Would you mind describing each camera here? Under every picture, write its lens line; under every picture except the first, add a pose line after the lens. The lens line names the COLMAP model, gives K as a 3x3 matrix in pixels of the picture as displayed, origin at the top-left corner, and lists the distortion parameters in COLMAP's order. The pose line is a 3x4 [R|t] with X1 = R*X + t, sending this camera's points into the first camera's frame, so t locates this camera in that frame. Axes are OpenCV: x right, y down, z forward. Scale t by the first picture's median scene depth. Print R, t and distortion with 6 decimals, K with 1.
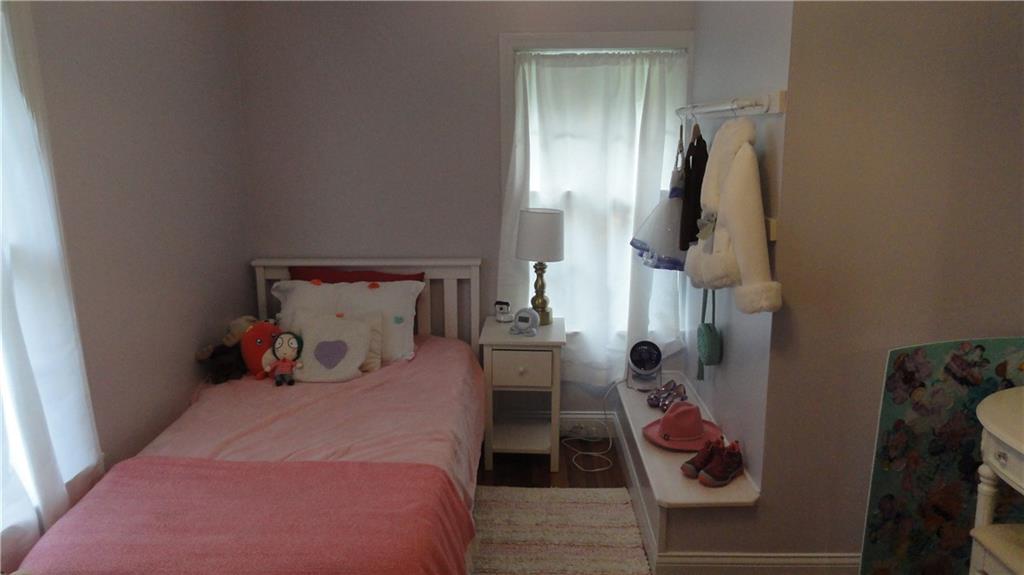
lens RADIAL K [[723.2, 0, 510.7], [0, 723.2, 290.0], [0, 0, 1]] dist [-0.002630, 0.003256]
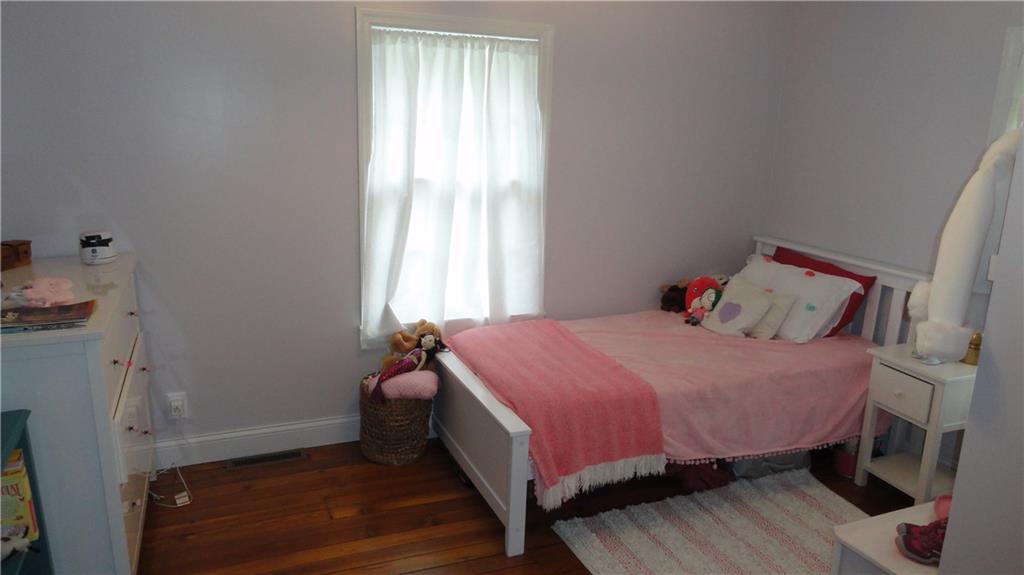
lens RADIAL K [[723.2, 0, 512.6], [0, 723.2, 288.7], [0, 0, 1]] dist [-0.002630, 0.003256]
pose [[0.401878, 0.230184, -0.886290, 0.662365], [-0.239448, 0.960629, 0.140916, -0.033703], [0.883832, 0.155589, 0.441173, 0.141978]]
